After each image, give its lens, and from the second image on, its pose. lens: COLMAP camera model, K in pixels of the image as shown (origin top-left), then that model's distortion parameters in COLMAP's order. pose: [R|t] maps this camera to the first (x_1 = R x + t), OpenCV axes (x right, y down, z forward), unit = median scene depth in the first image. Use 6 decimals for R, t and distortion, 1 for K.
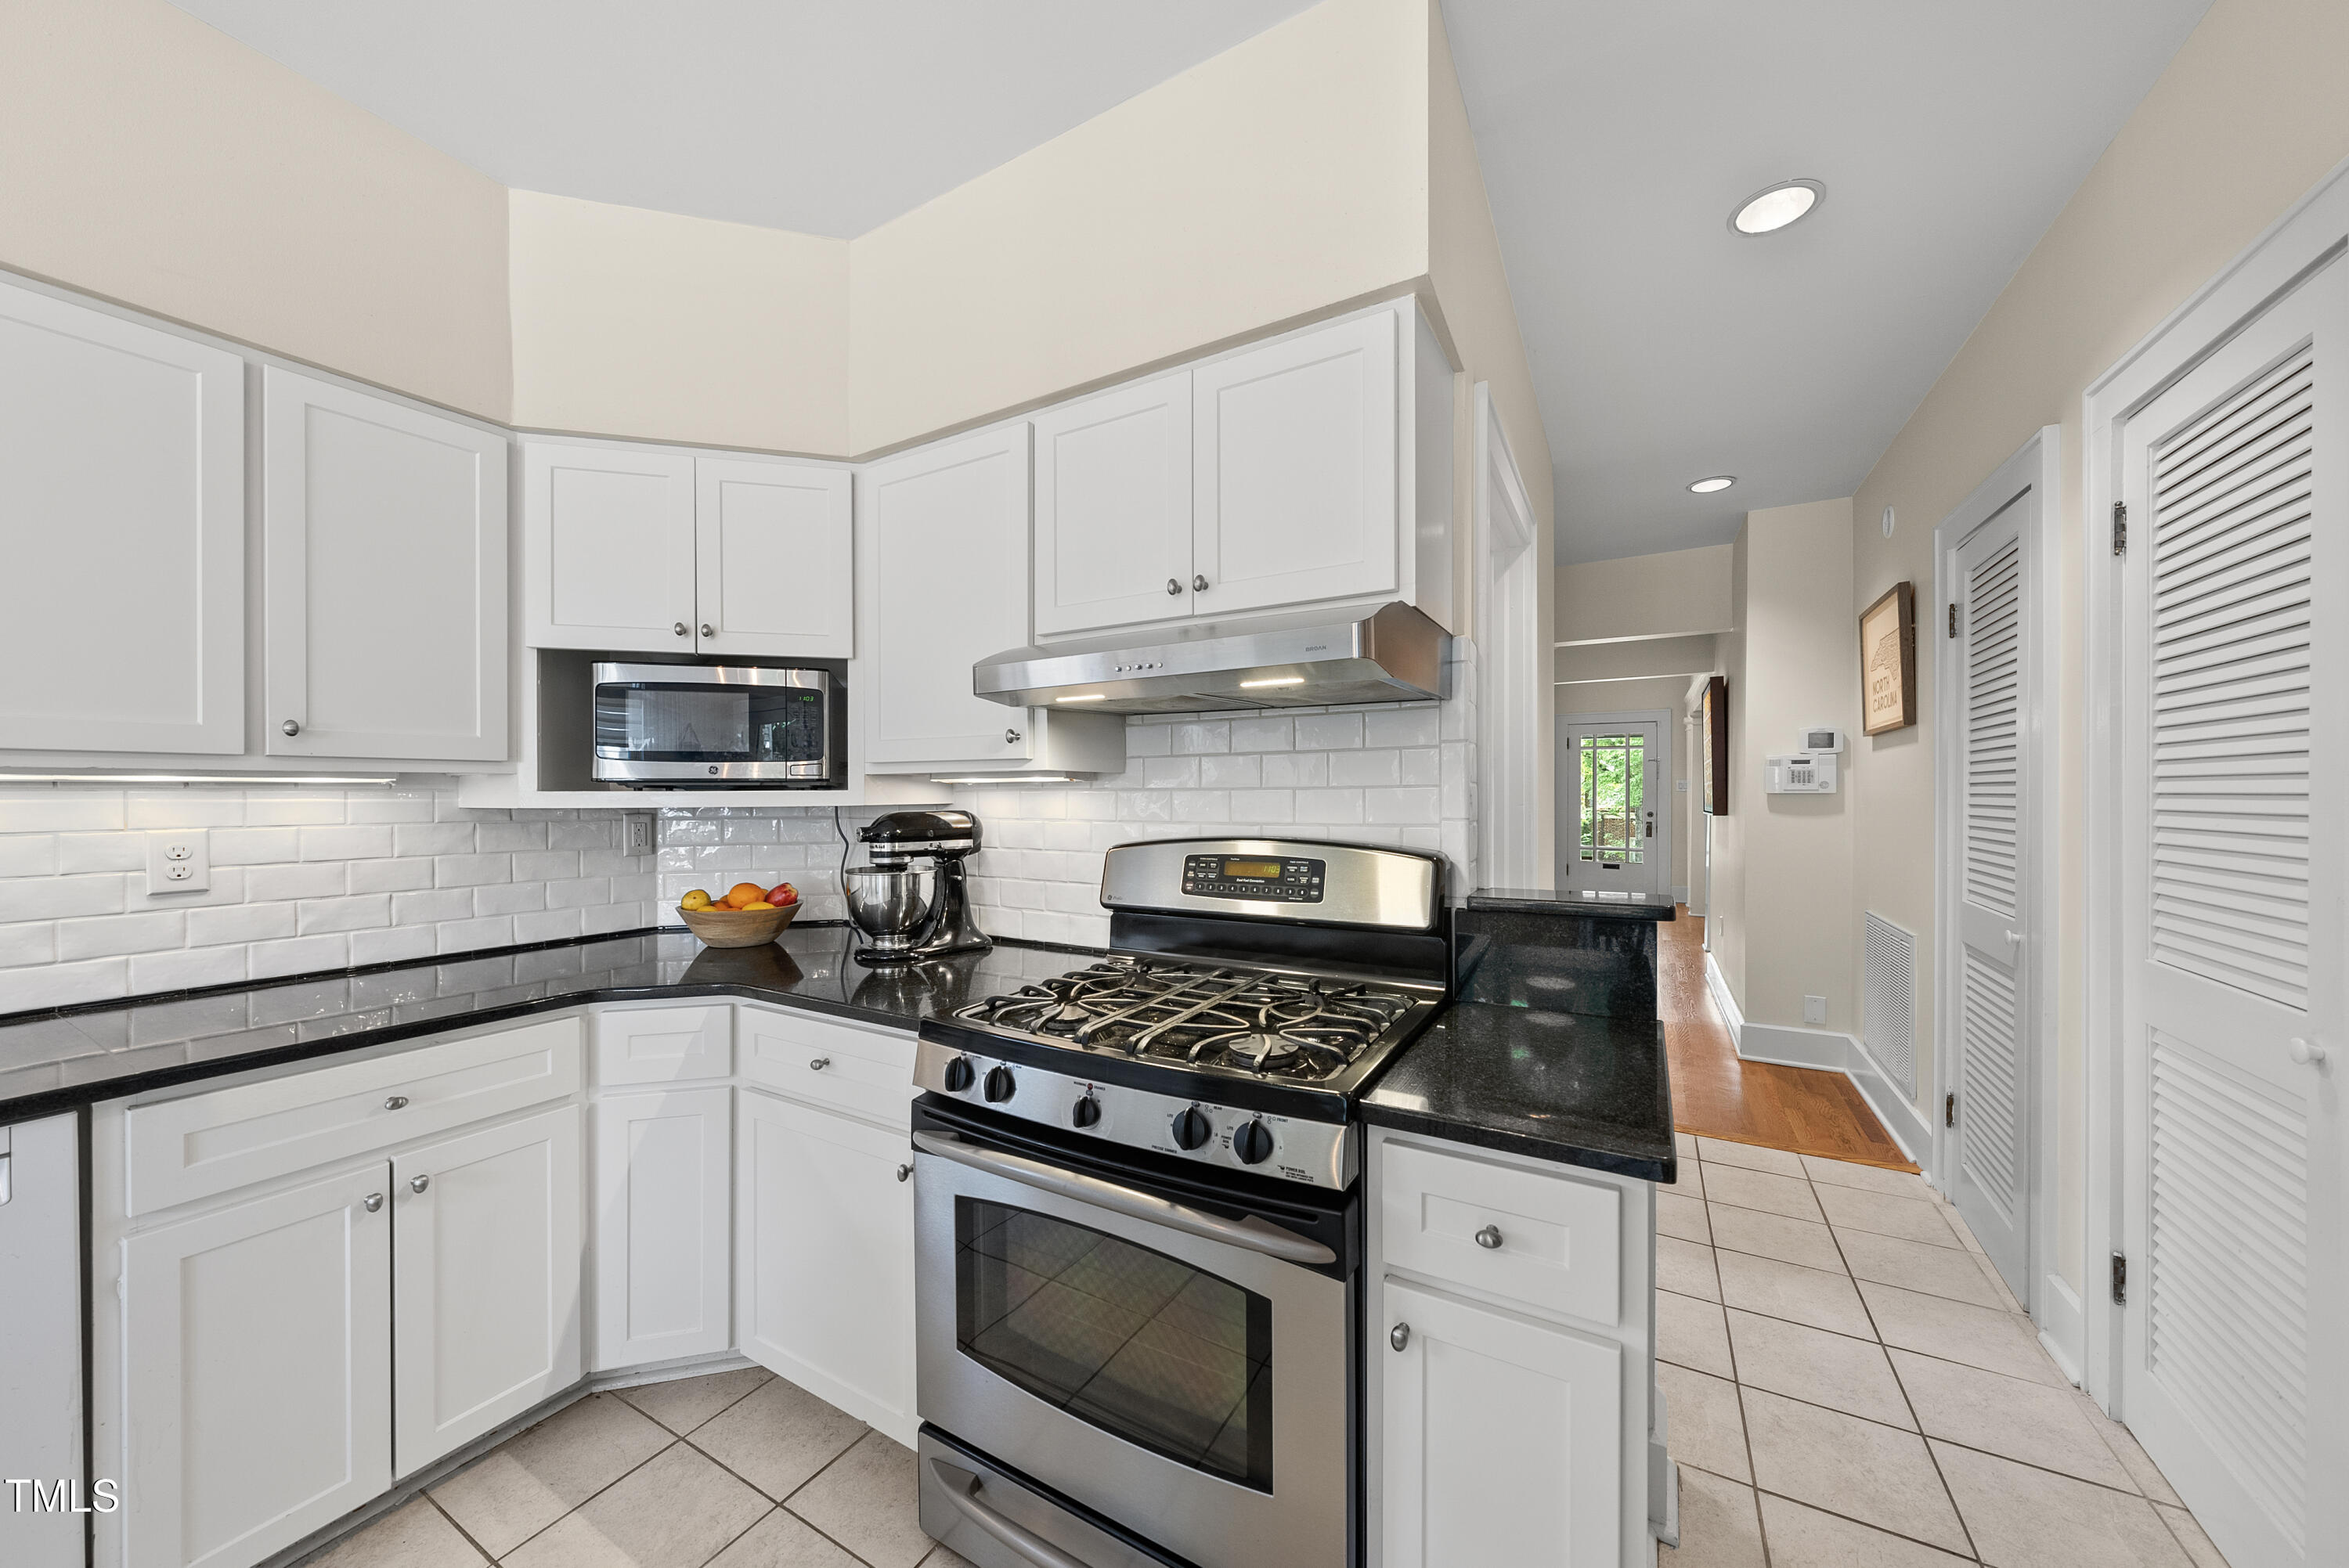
lens RADIAL K [[808.1, 0, 1174.5], [0, 808.1, 792.8], [0, 0, 1]] dist [-0.005384, 0.000672]
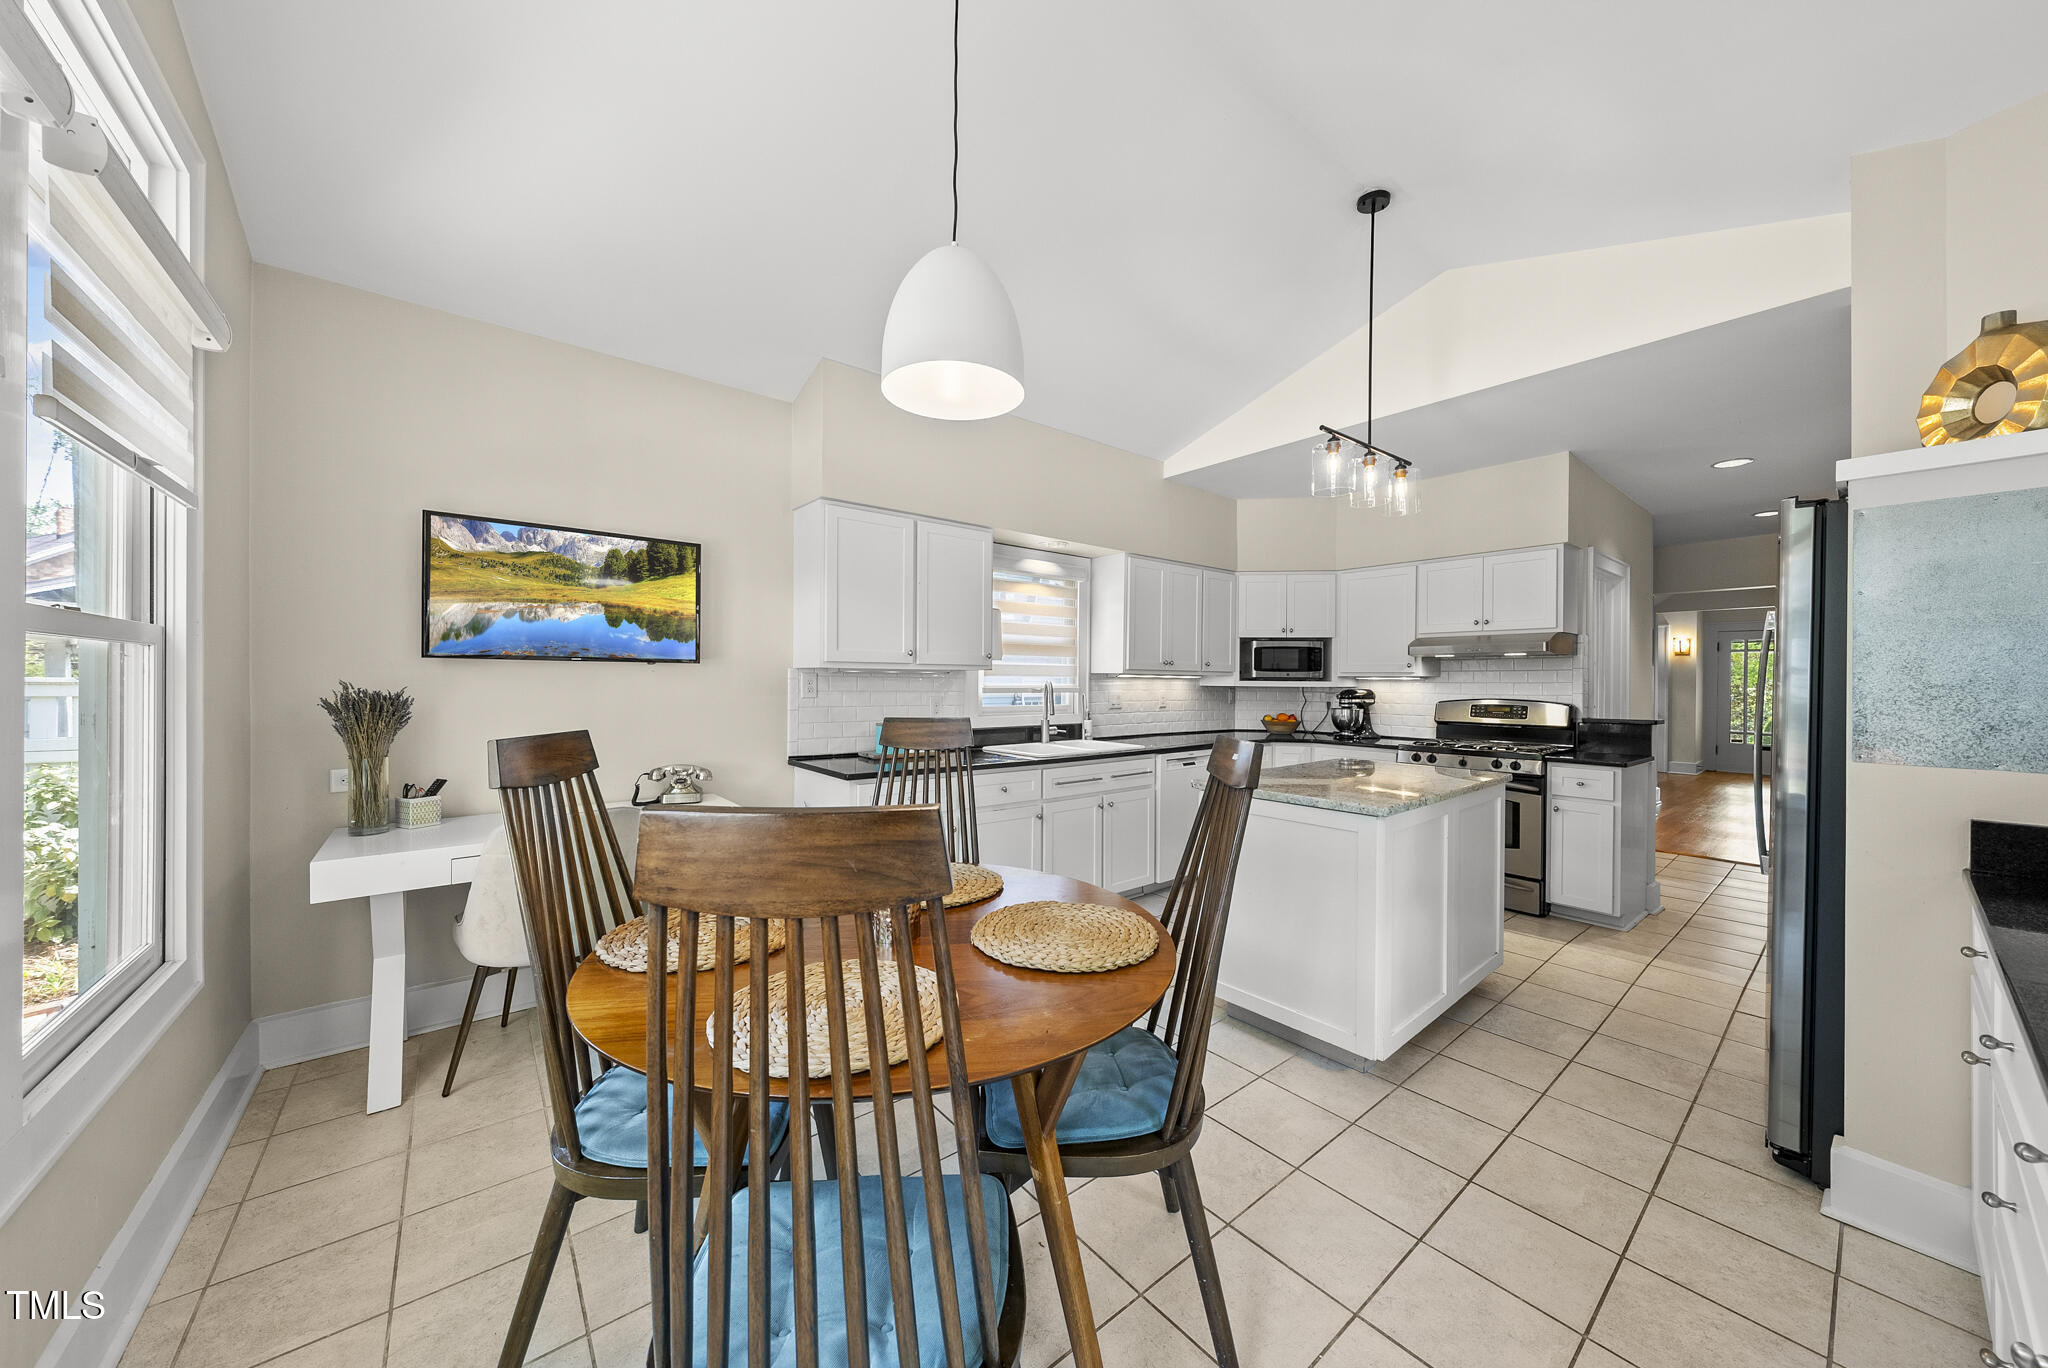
lens RADIAL K [[704.7, 0, 1016.0], [0, 704.7, 684.9], [0, 0, 1]] dist [-0.005384, 0.000672]
pose [[0.930124, 0.007654, -0.367167, -0.565607], [-0.003886, 0.999932, 0.011000, -0.015394], [0.367226, -0.008804, 0.930090, -1.943638]]
